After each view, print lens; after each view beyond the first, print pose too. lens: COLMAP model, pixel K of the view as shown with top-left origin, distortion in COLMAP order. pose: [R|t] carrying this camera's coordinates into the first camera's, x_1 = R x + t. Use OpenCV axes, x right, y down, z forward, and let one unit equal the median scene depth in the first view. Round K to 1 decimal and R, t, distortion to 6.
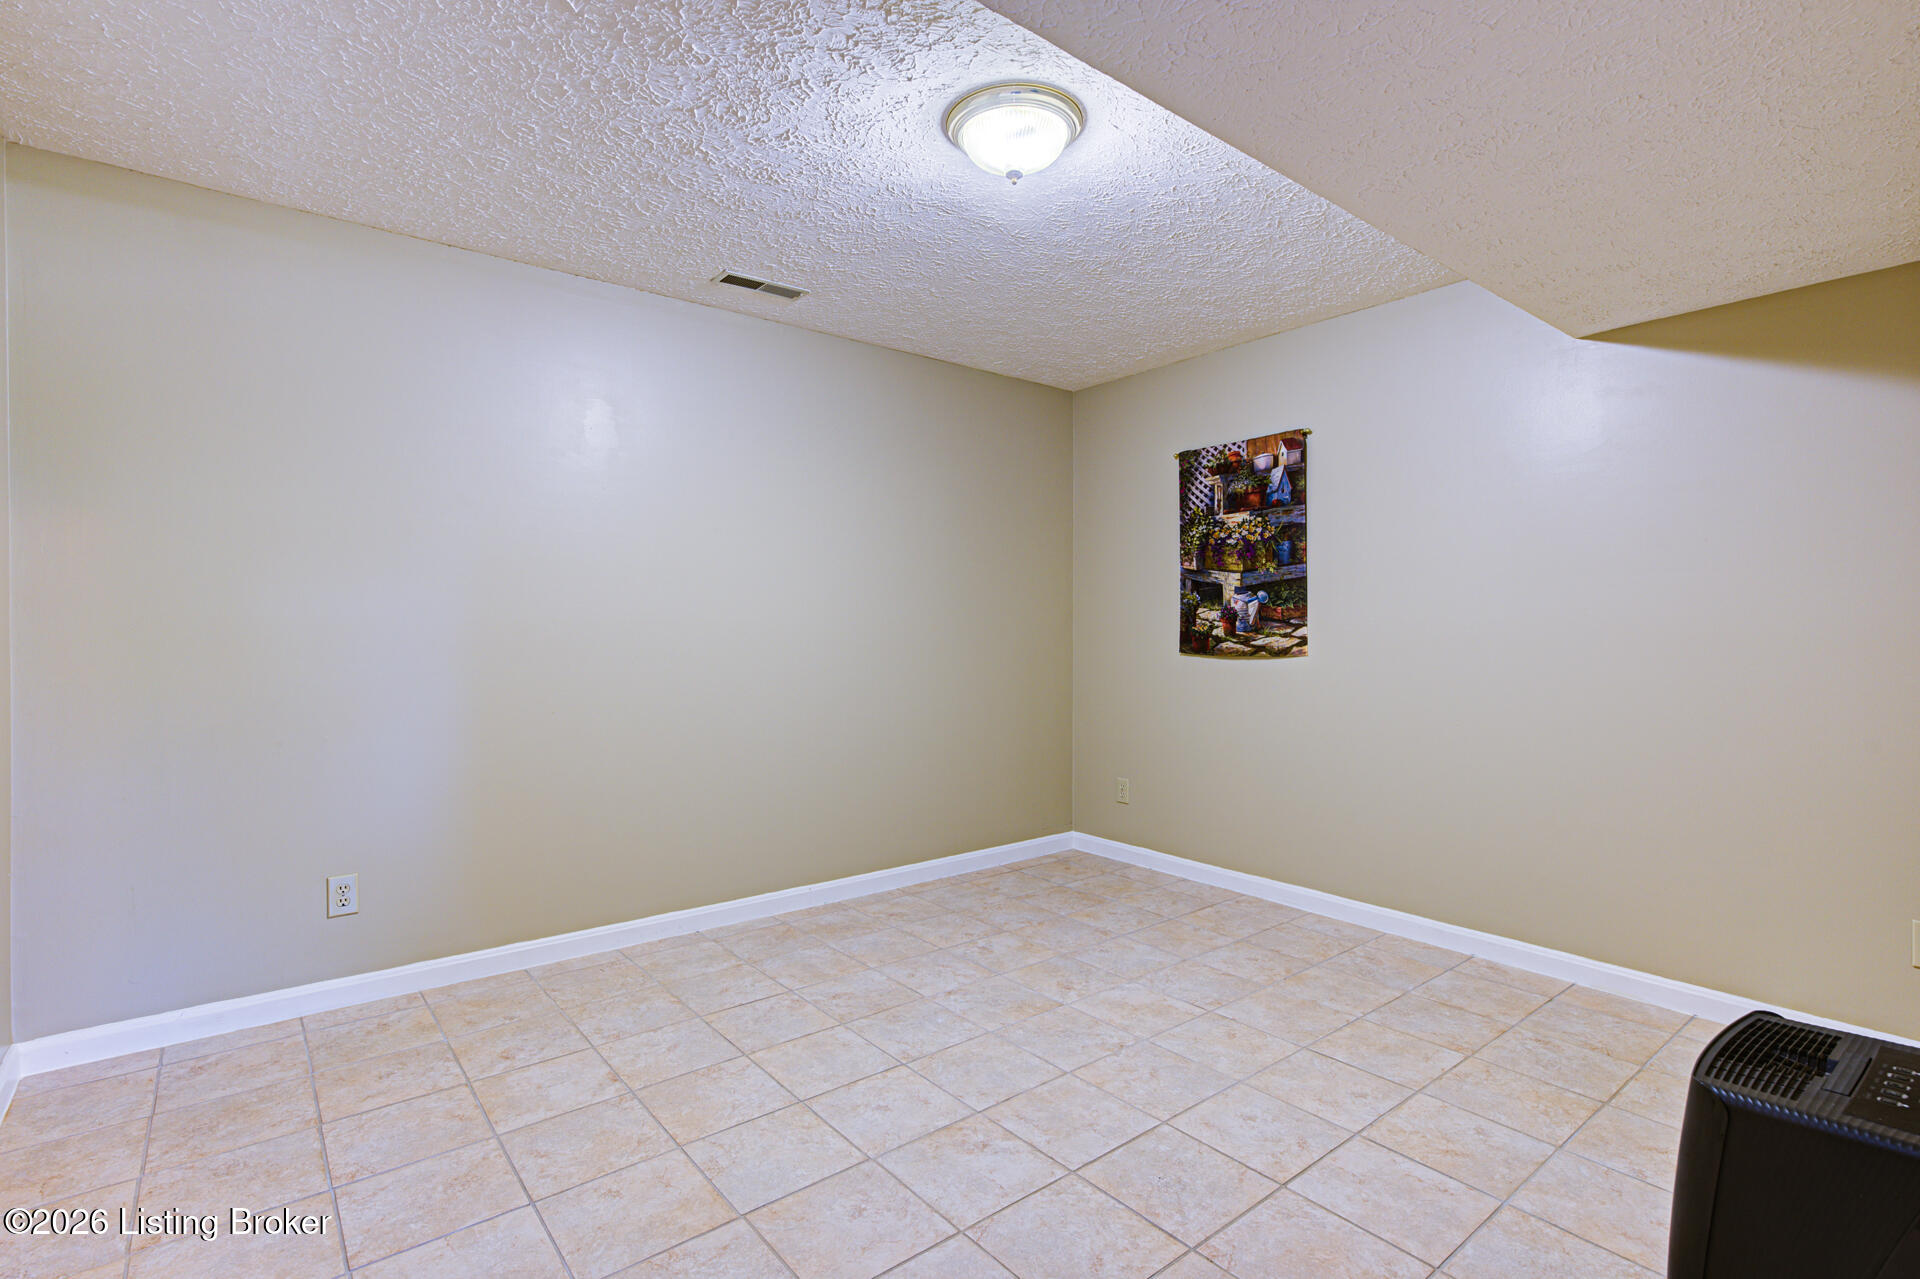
lens RADIAL K [[906.6, 0, 960.0], [0, 906.6, 639.5], [0, 0, 1]] dist [-0.000011, -0.000069]
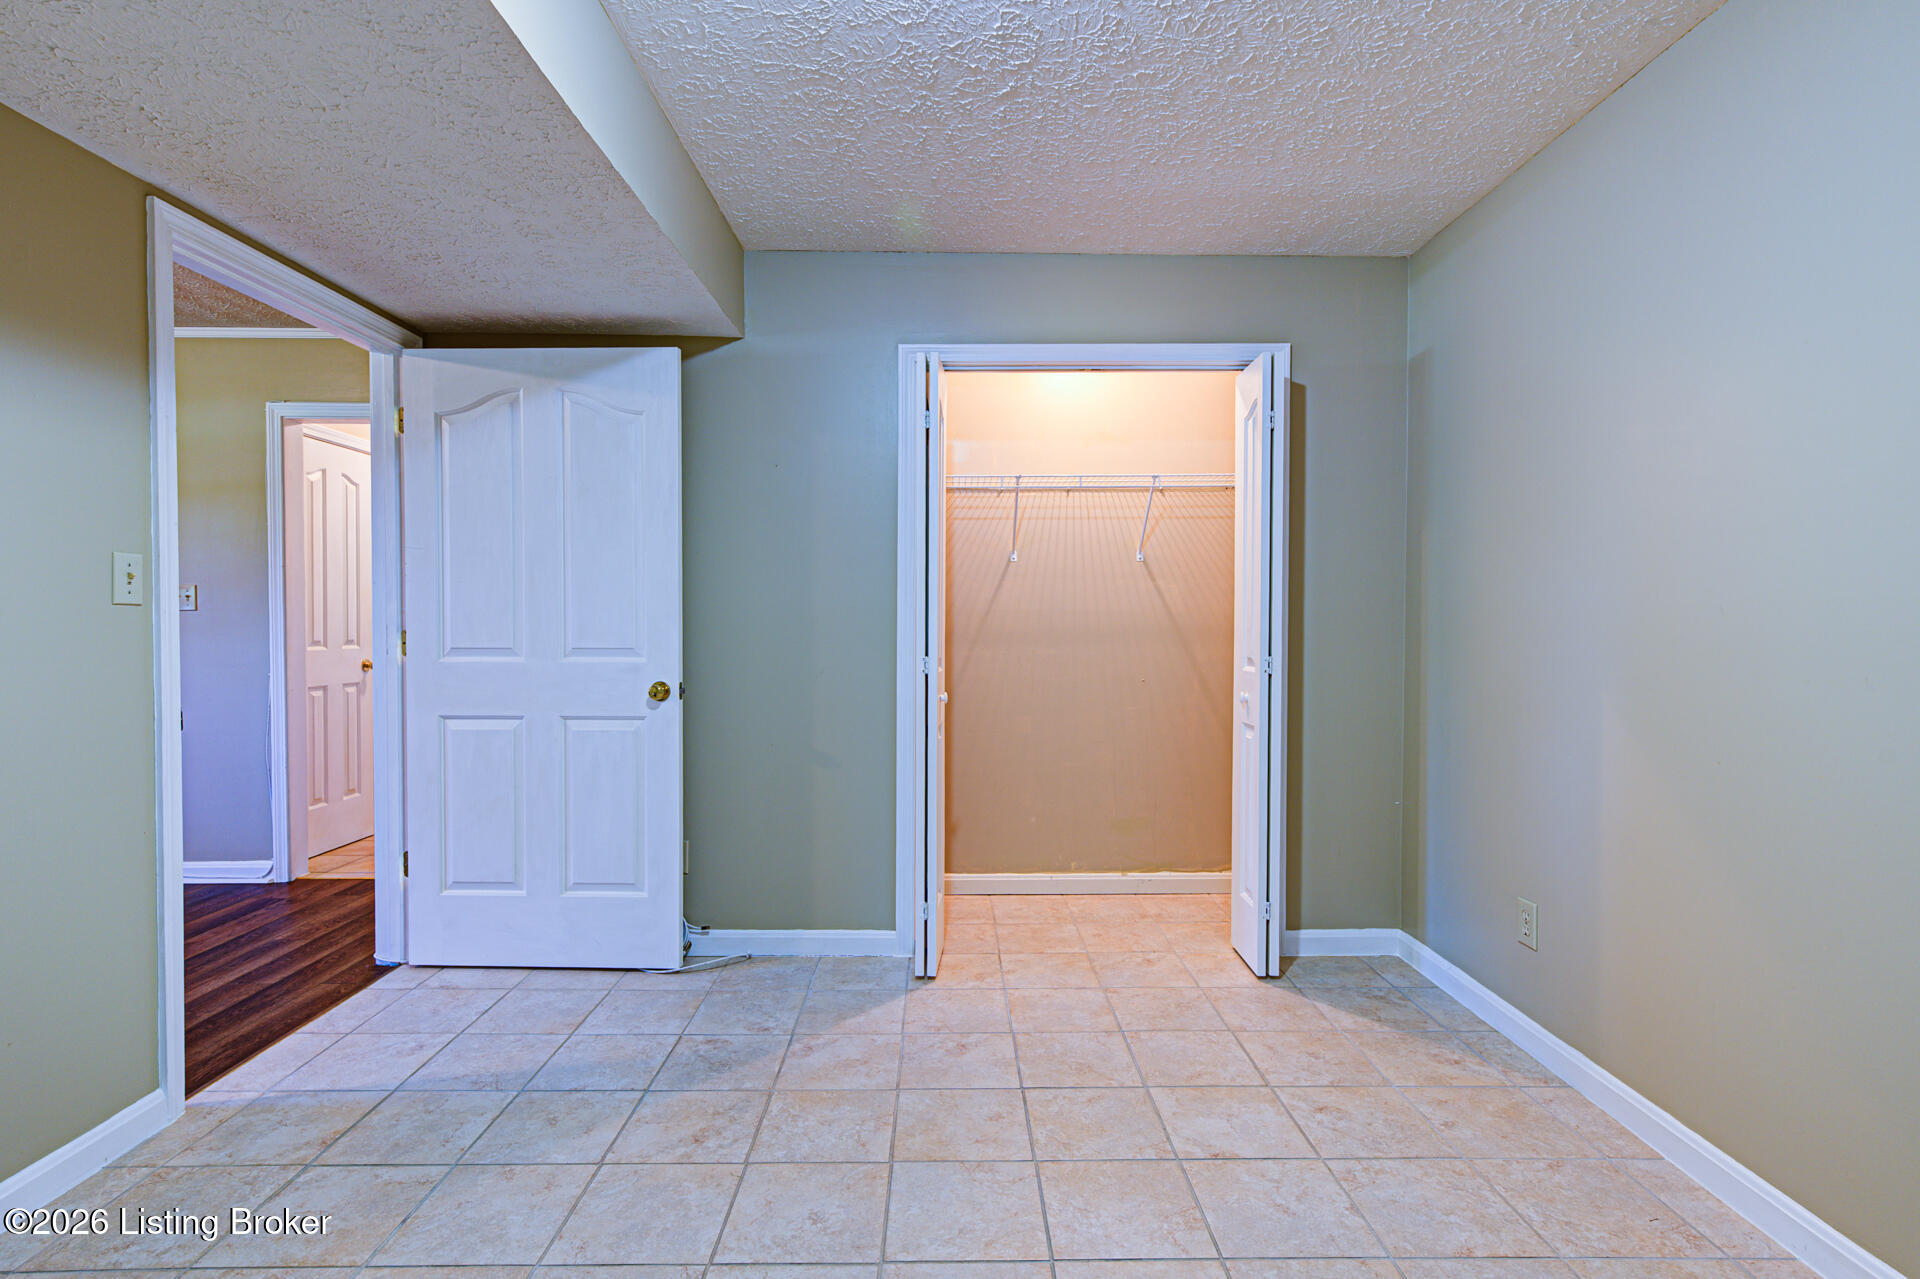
lens RADIAL K [[906.6, 0, 960.0], [0, 906.6, 639.5], [0, 0, 1]] dist [-0.000011, -0.000069]
pose [[-0.618770, 0.012438, -0.785473, 0.410037], [-0.012318, 0.999598, 0.025532, -0.013706], [0.785475, 0.025474, -0.618368, 1.273943]]
